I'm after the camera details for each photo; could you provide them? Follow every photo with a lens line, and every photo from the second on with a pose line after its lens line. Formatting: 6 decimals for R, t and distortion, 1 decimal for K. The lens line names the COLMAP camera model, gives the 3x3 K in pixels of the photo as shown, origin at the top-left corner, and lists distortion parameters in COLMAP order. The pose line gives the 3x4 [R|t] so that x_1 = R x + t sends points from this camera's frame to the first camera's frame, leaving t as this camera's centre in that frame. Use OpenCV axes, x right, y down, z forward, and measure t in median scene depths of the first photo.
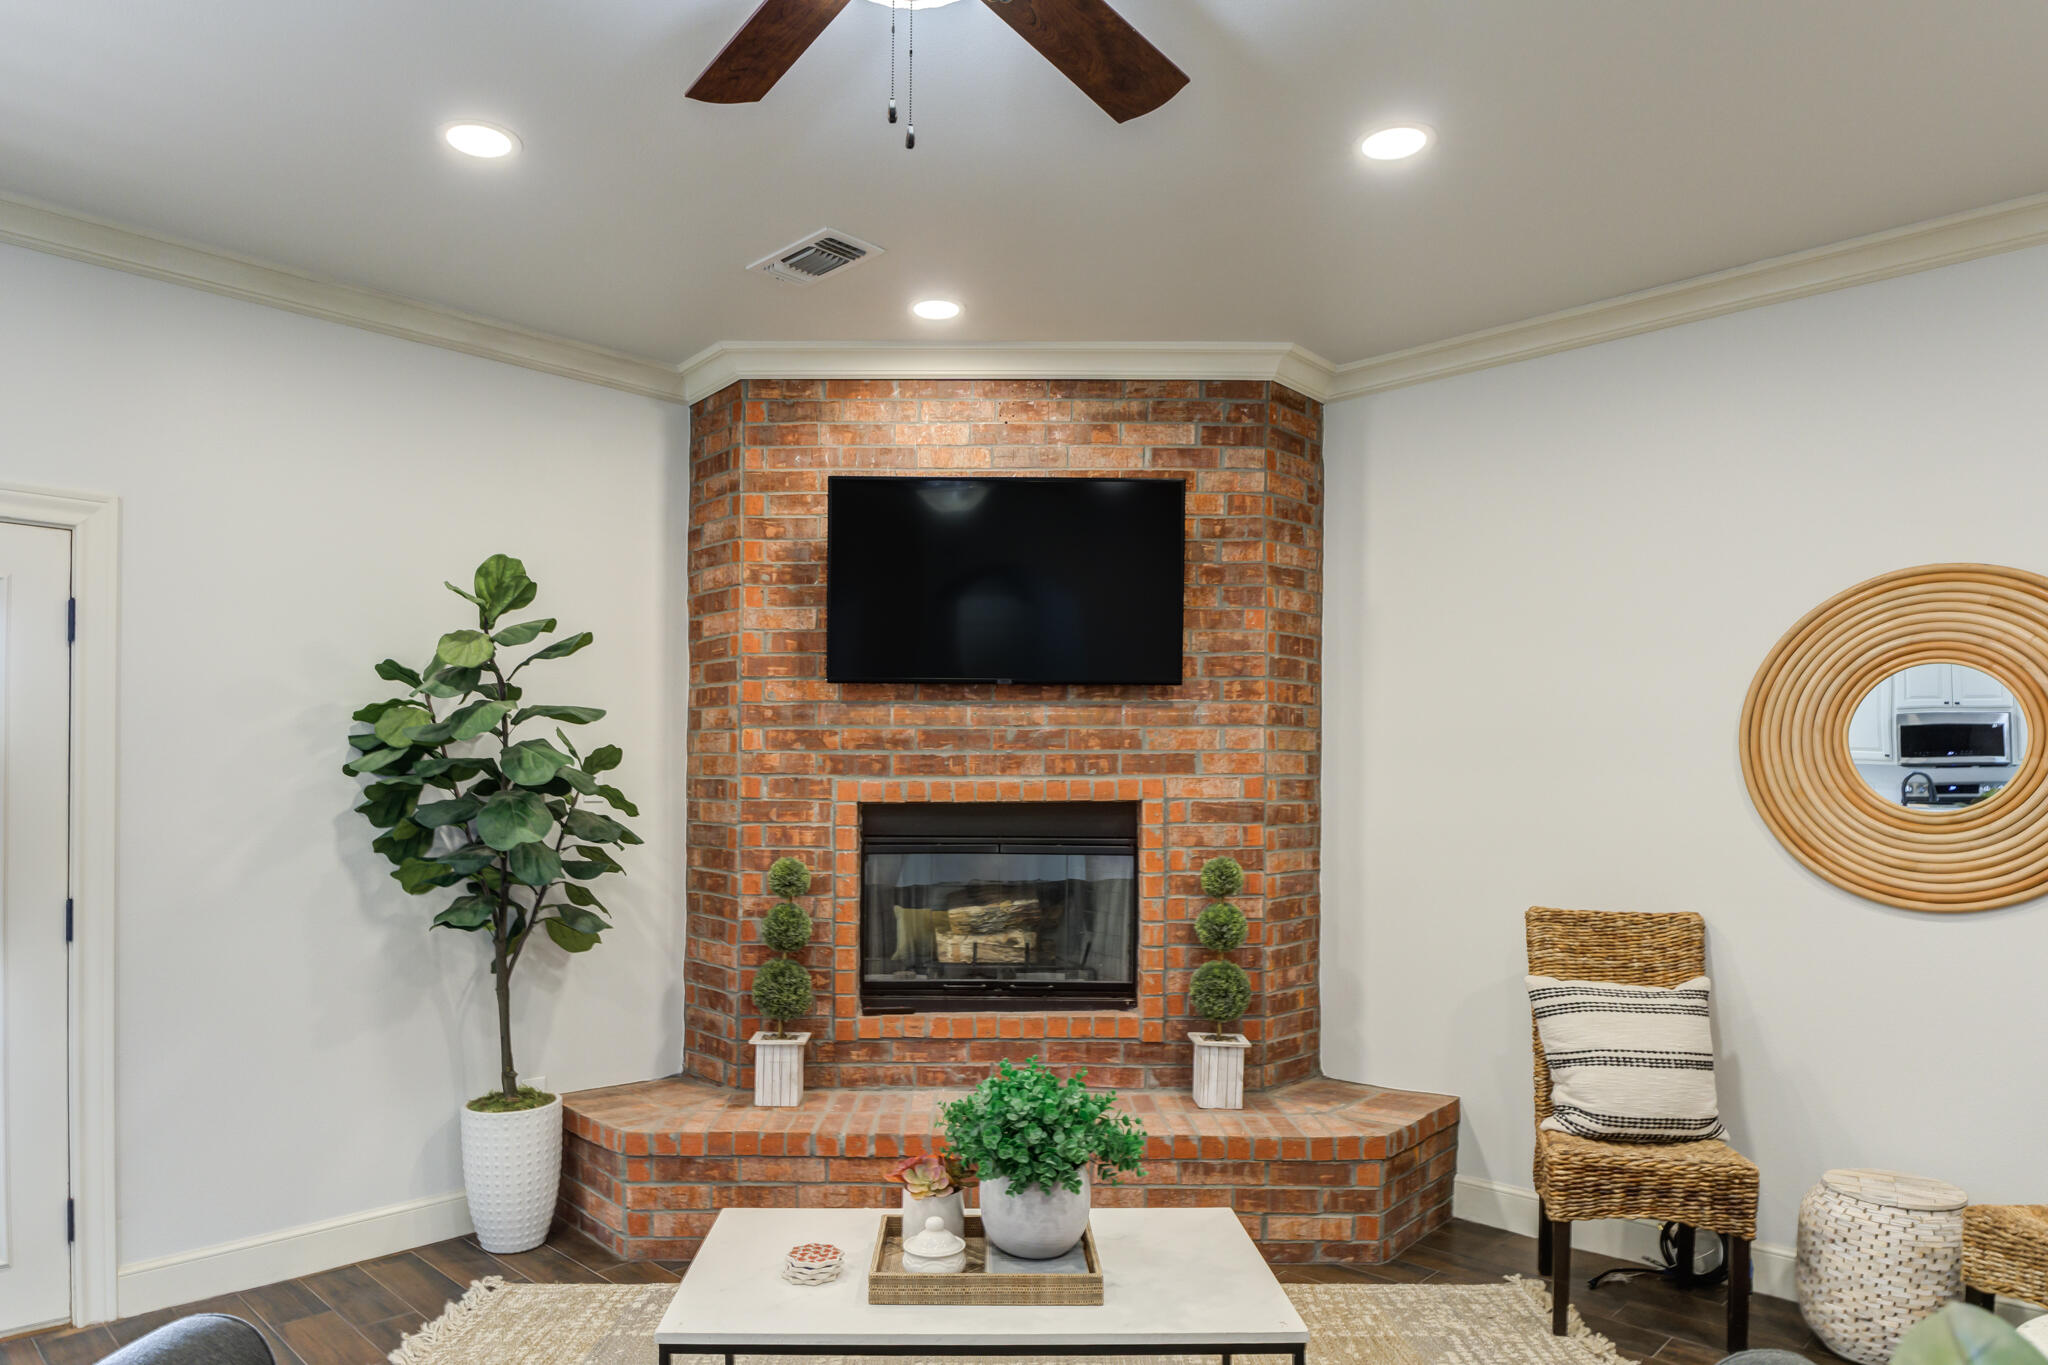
lens RADIAL K [[1341.7, 0, 1005.4], [0, 1341.7, 741.4], [0, 0, 1]] dist [-0.038236, -0.008575]
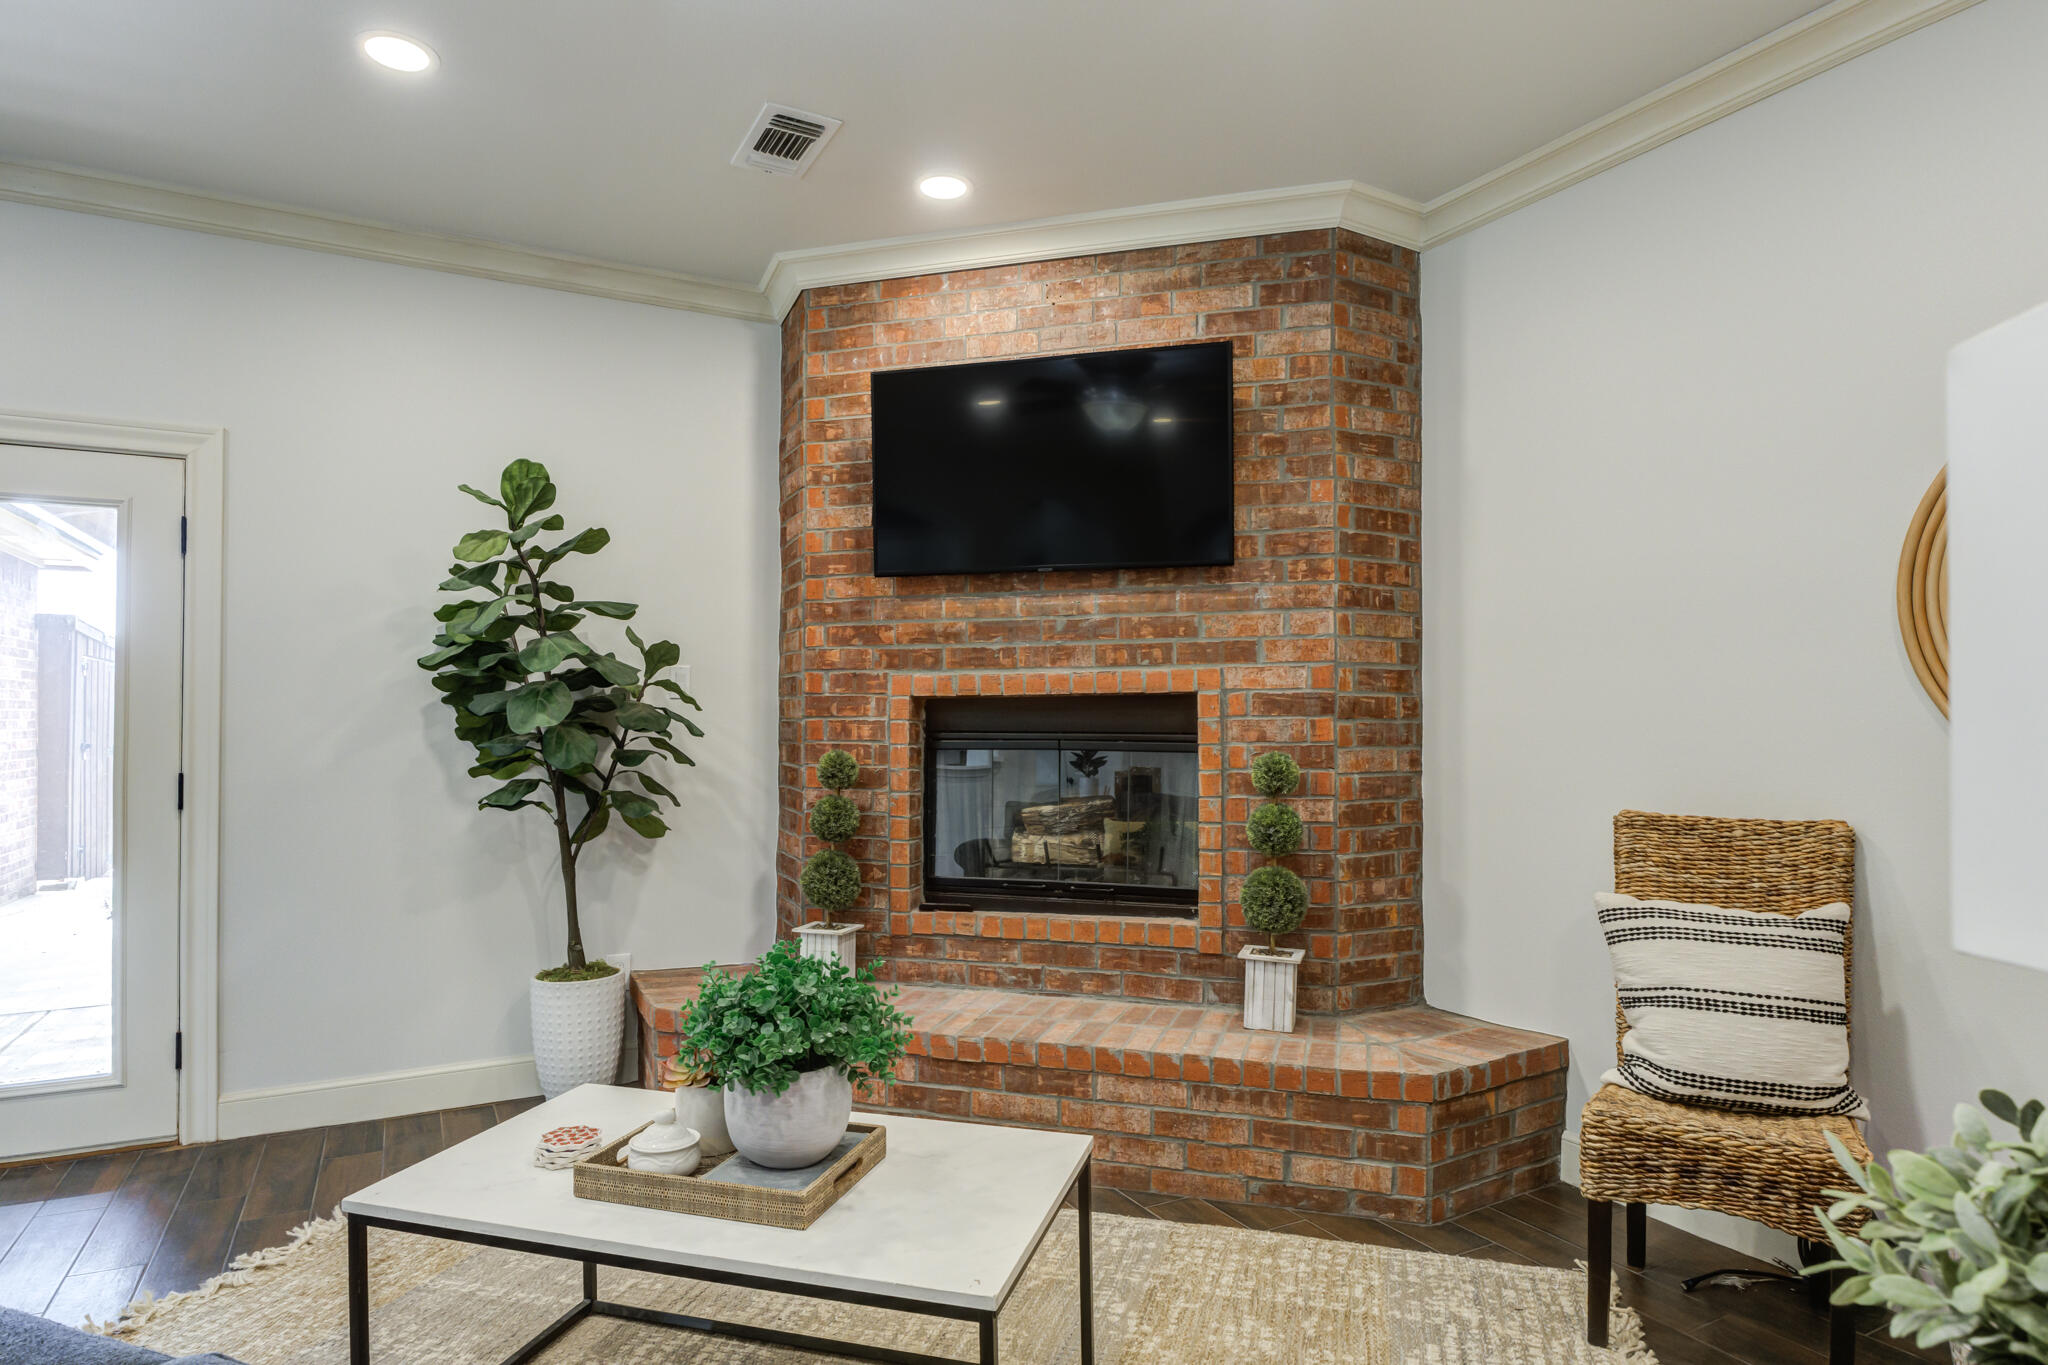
lens RADIAL K [[1210.5, 0, 1044.2], [0, 1210.5, 674.7], [0, 0, 1]] dist [-0.036557, 0.009761]
pose [[0.951568, -0.015758, -0.307035, 0.261919], [0.011979, 0.999828, -0.014189, 0.043144], [0.307206, 0.009824, 0.951592, 0.171653]]
